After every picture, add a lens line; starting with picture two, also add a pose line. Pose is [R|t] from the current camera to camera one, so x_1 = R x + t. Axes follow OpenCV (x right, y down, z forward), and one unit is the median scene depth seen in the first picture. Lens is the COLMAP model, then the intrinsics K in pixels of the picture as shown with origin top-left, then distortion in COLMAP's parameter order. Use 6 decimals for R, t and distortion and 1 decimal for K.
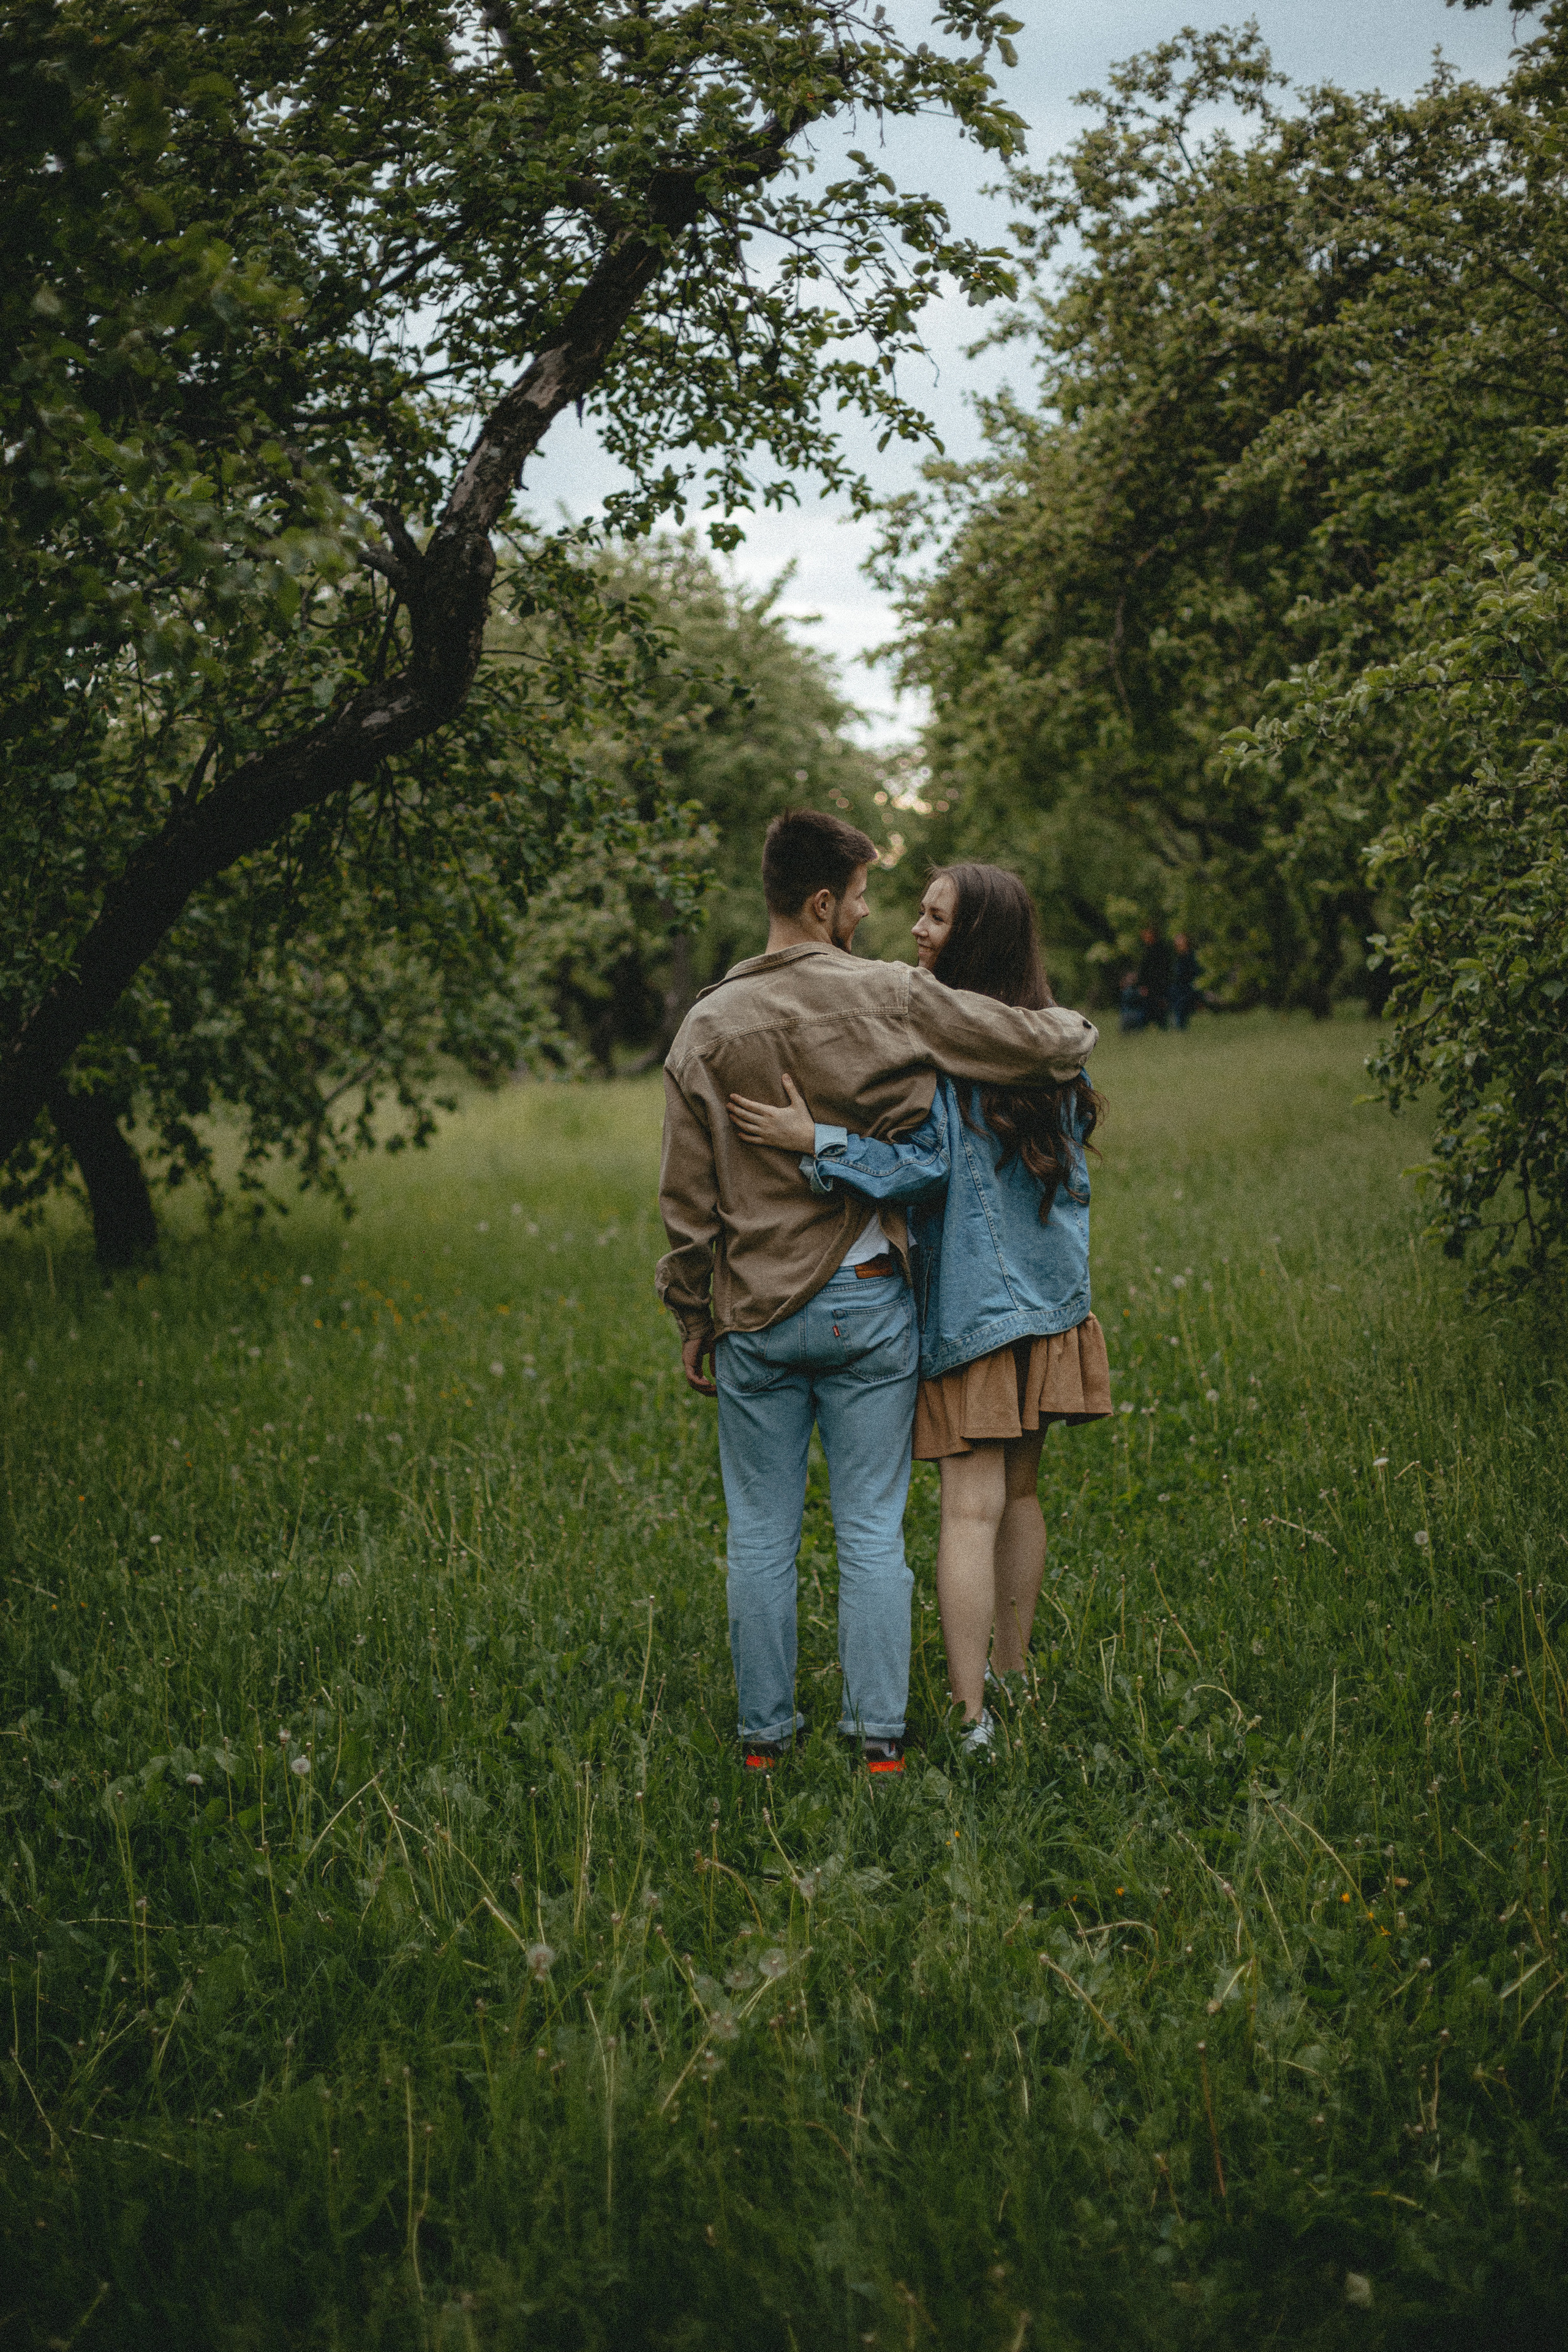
lens RADIAL K [[3535.8, 0, 785.0], [0, 3535.8, 1167.9], [0, 0, 1]] dist [-0.098366, 0.000000]
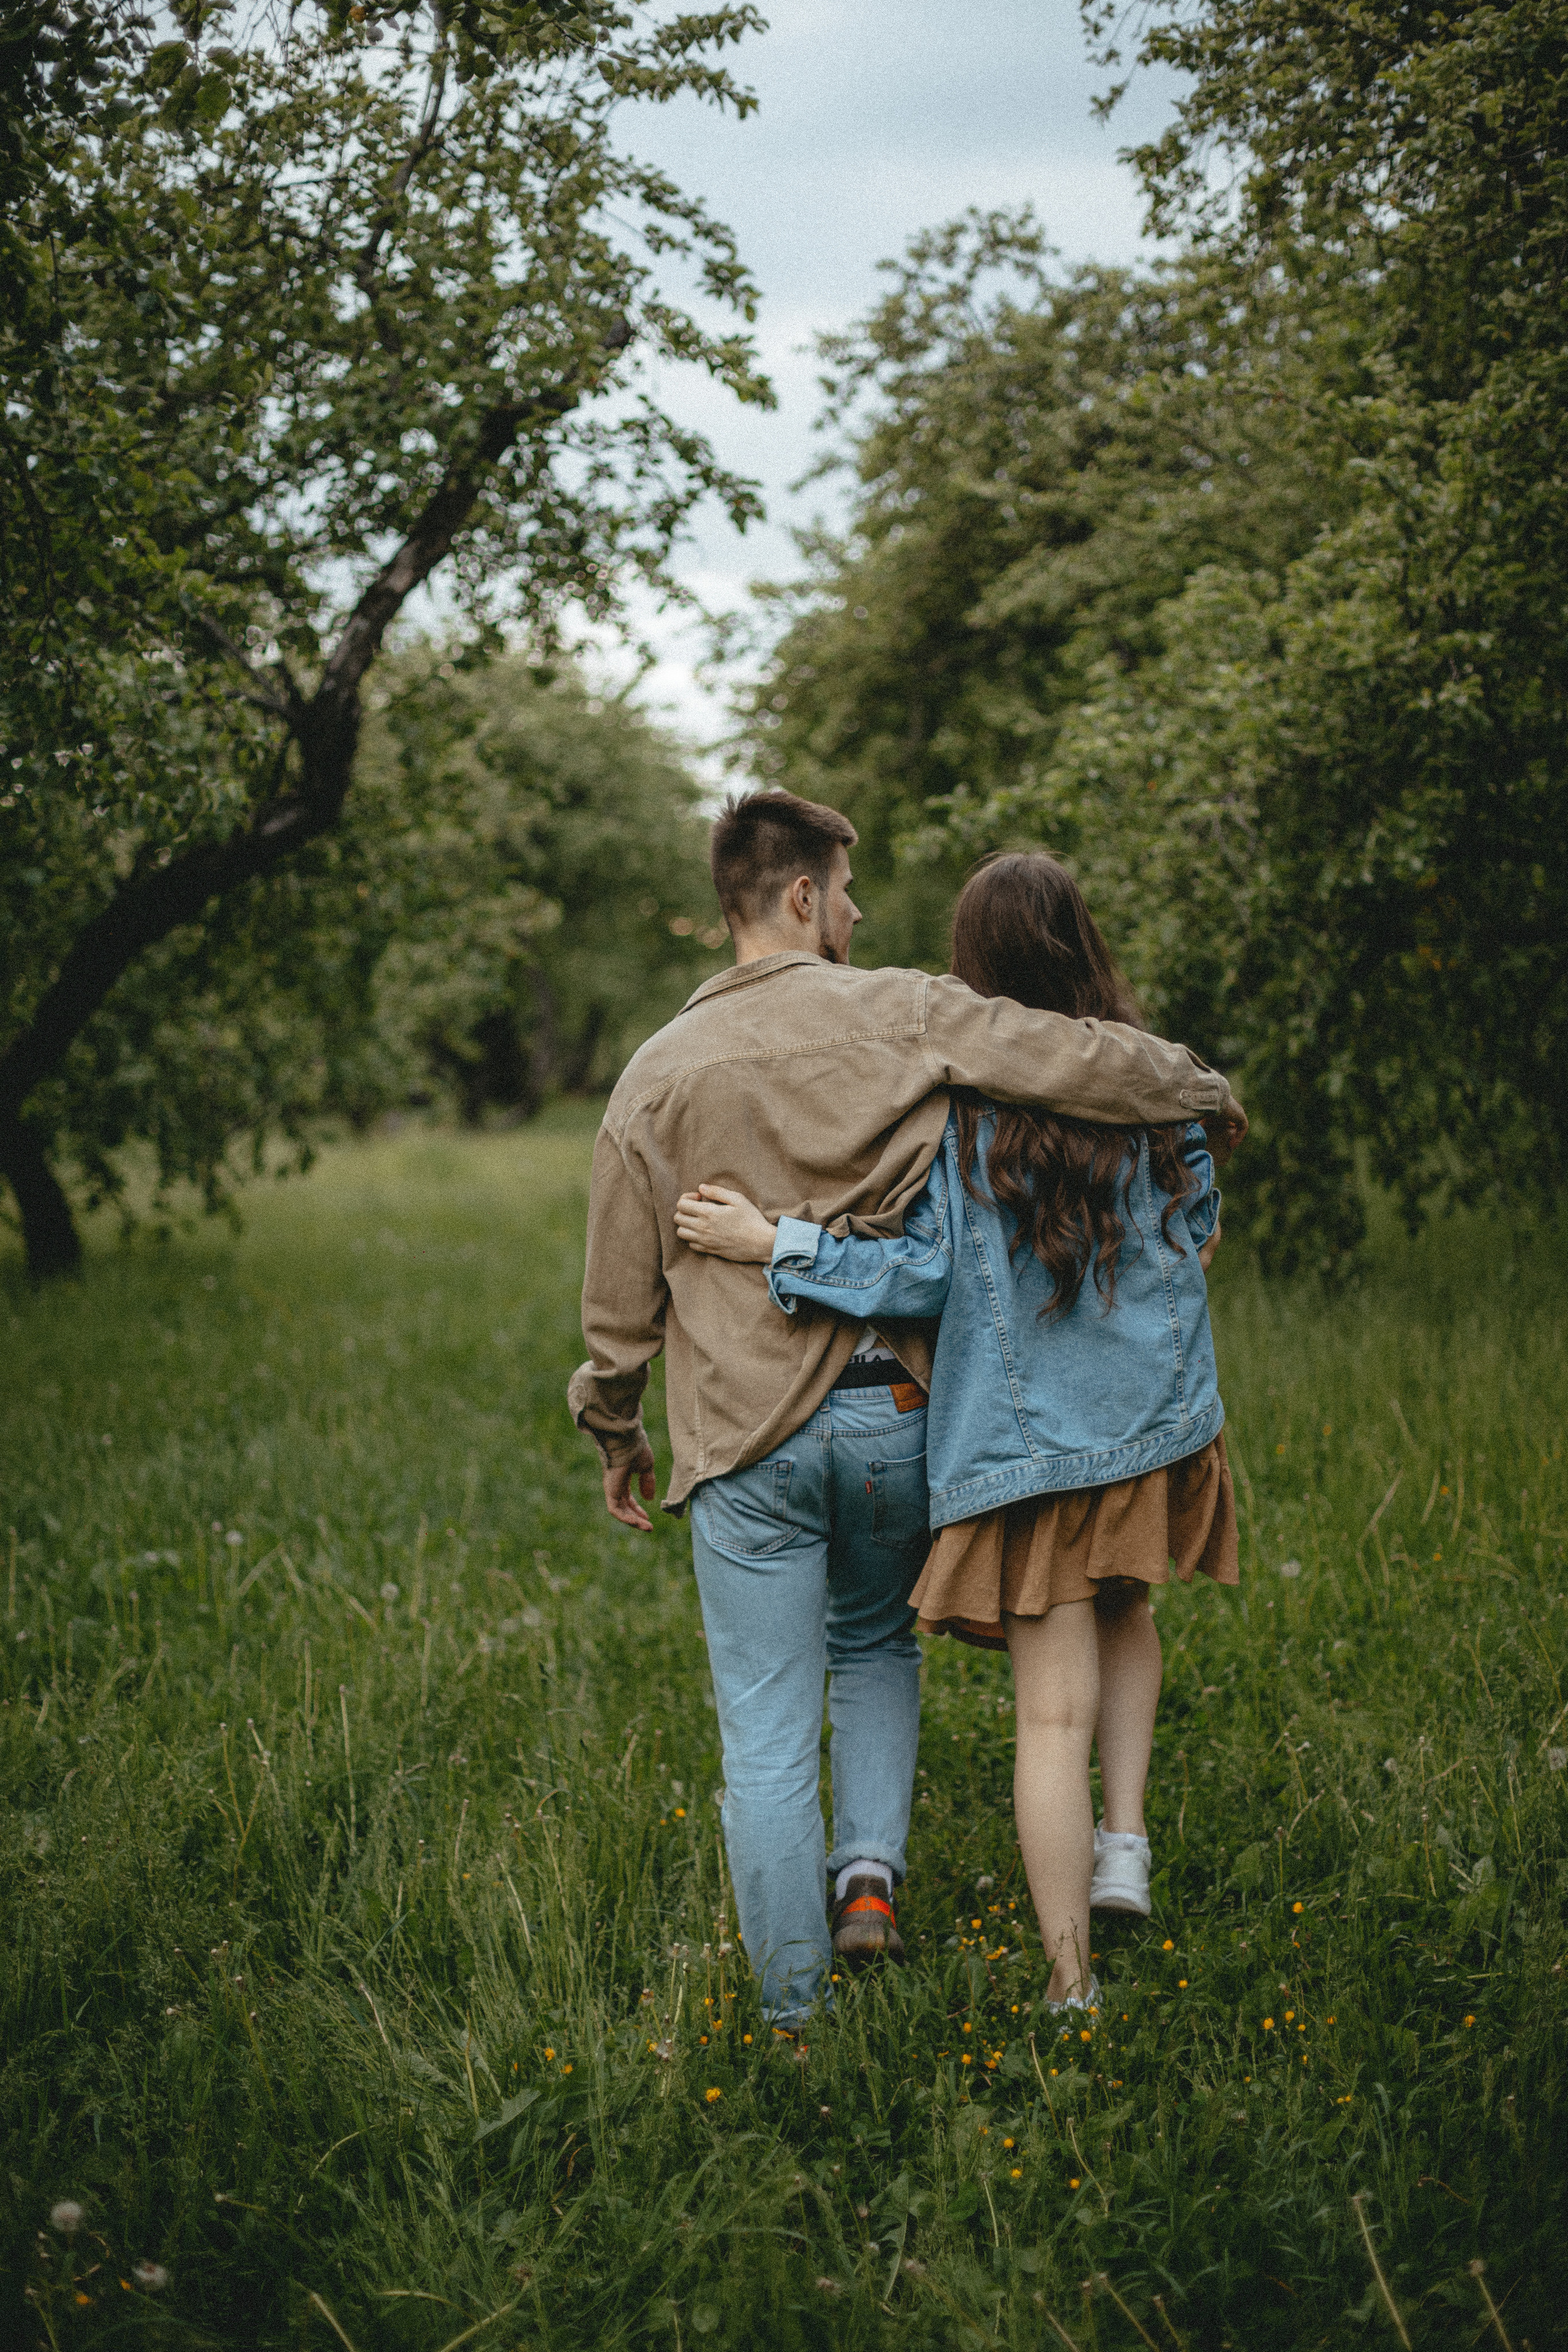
lens RADIAL K [[3535.8, 0, 773.3], [0, 3535.8, 1160.6], [0, 0, 1]] dist [-0.098366, 0.000000]
pose [[0.999549, -0.003430, 0.029829, 0.020449], [0.004054, 0.999773, -0.020908, 0.016260], [-0.029751, 0.021020, 0.999336, -0.206038]]
